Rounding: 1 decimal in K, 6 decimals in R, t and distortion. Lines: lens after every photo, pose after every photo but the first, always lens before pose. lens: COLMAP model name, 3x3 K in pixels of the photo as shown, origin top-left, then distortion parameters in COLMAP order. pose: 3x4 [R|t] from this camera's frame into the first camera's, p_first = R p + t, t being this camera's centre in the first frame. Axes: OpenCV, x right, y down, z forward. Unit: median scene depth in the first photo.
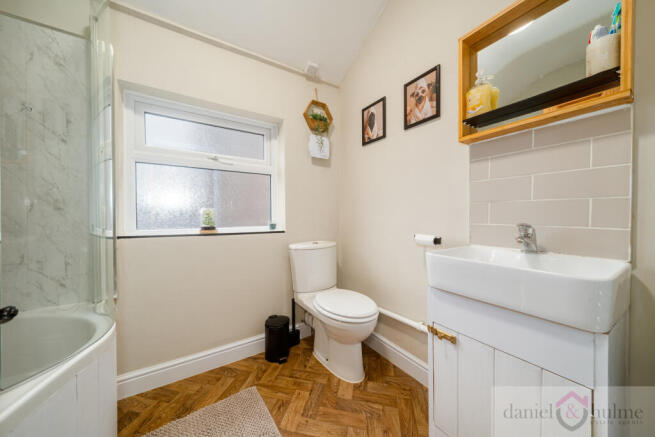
lens RADIAL K [[220.3, 0, 325.1], [0, 220.3, 217.3], [0, 0, 1]] dist [0.001151, 0.000049]
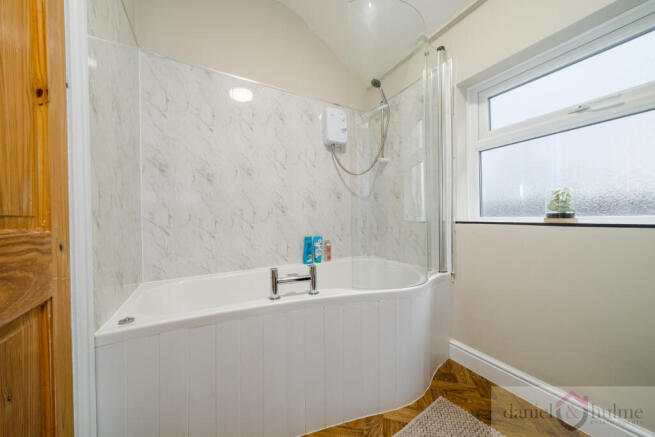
lens RADIAL K [[220.3, 0, 325.1], [0, 220.3, 217.3], [0, 0, 1]] dist [0.001151, 0.000049]
pose [[-0.027726, 0.006258, -0.999596, 0.208375], [0.007157, 0.999956, 0.006061, 0.049321], [0.999590, -0.006986, -0.027770, 0.302531]]
